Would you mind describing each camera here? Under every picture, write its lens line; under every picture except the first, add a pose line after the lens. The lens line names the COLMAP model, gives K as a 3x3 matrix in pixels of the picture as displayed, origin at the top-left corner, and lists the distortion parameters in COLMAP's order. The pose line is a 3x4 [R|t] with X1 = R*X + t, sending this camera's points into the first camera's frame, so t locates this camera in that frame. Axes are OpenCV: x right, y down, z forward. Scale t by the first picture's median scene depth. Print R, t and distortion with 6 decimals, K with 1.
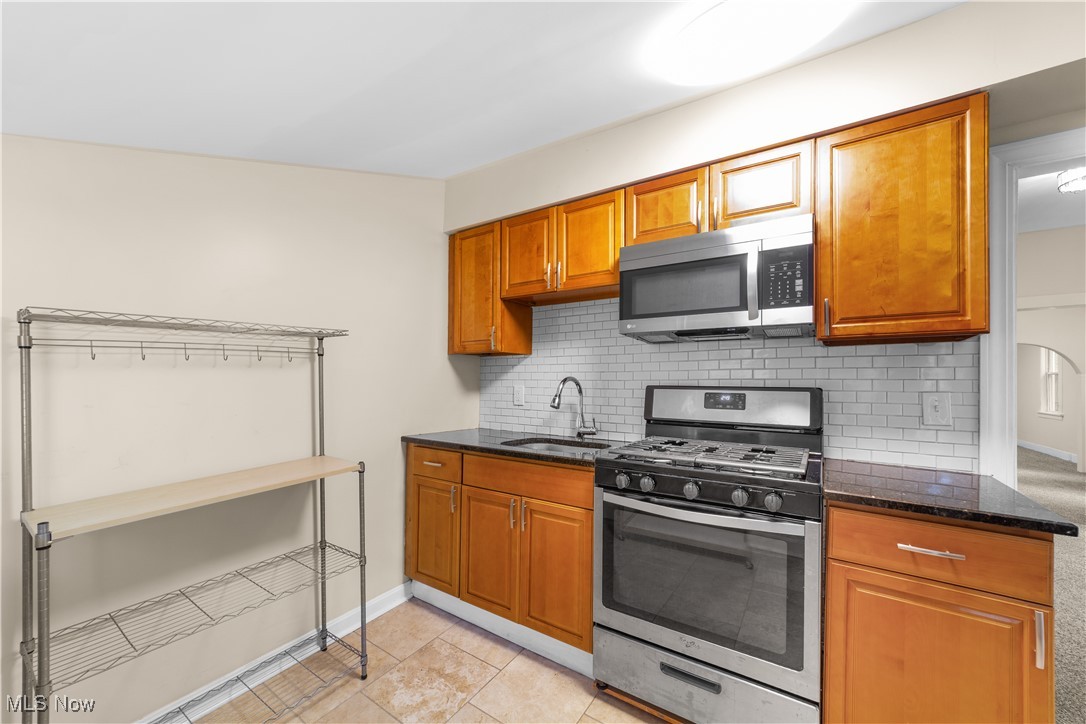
lens RADIAL K [[419.0, 0, 532.2], [0, 419.0, 379.1], [0, 0, 1]] dist [-0.014179, 0.005681]
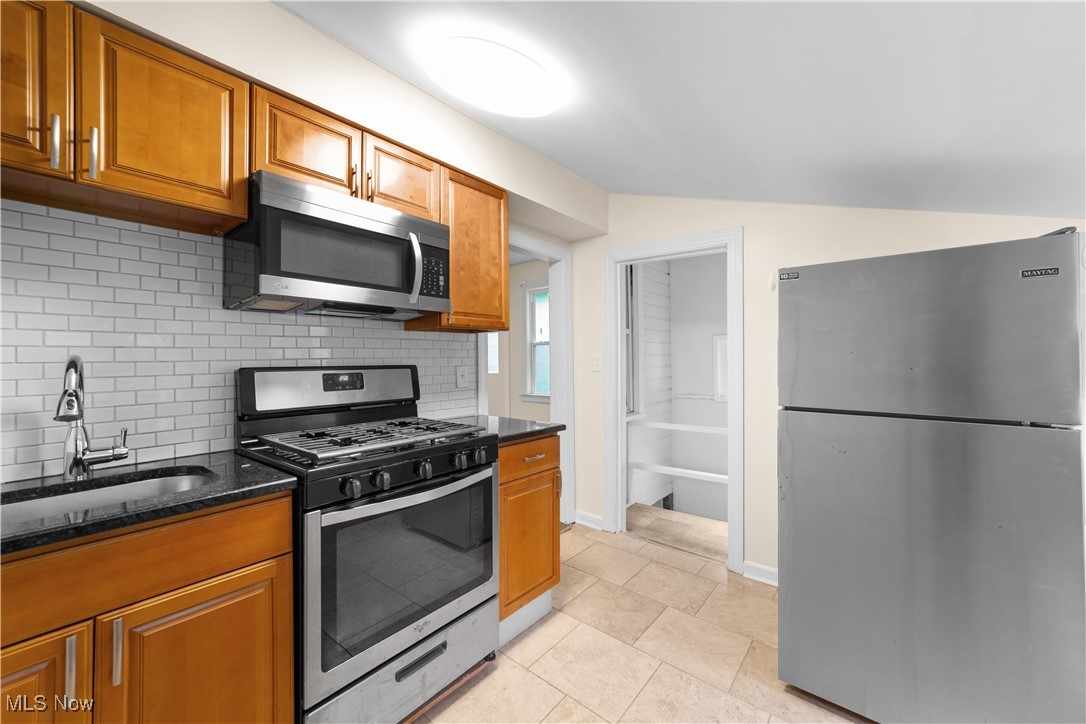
lens RADIAL K [[419.0, 0, 545.0], [0, 419.0, 356.6], [0, 0, 1]] dist [-0.014179, 0.005681]
pose [[0.086181, -0.000654, 0.996279, -0.516605], [0.006468, 0.999979, 0.000096, -0.001040], [-0.996258, 0.006435, 0.086184, 0.555026]]
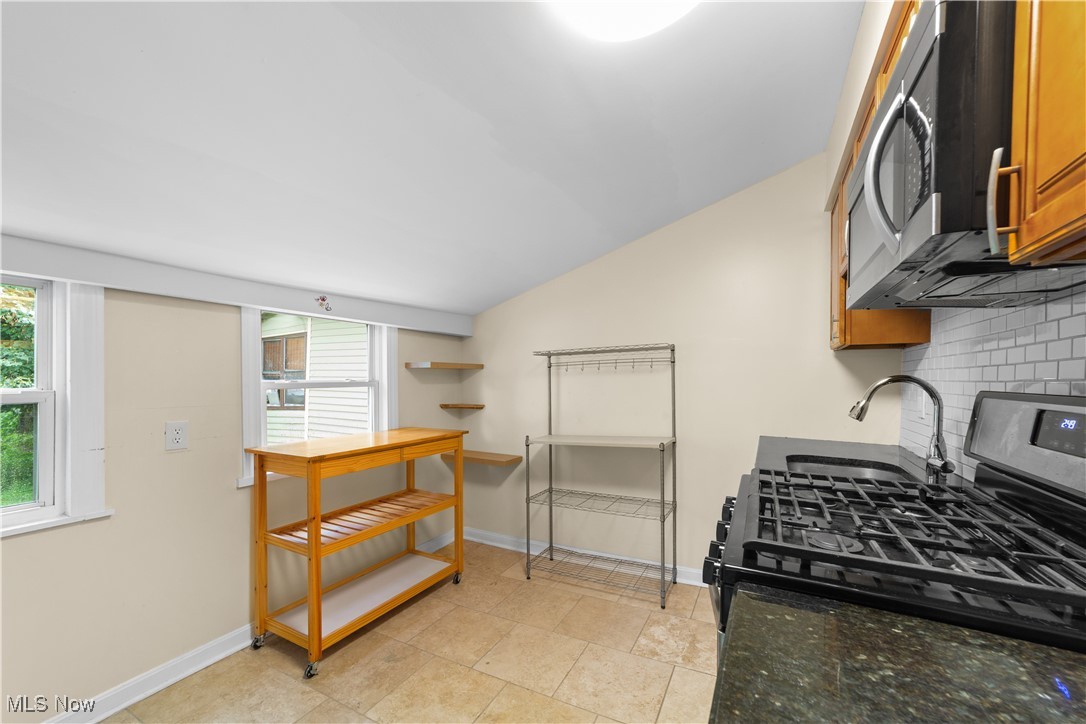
lens RADIAL K [[419.0, 0, 553.4], [0, 419.0, 381.6], [0, 0, 1]] dist [-0.014179, 0.005681]
pose [[0.127321, 0.001369, -0.991861, 0.946871], [0.000147, 0.999999, 0.001399, 0.004101], [0.991862, -0.000324, 0.127320, 0.542586]]
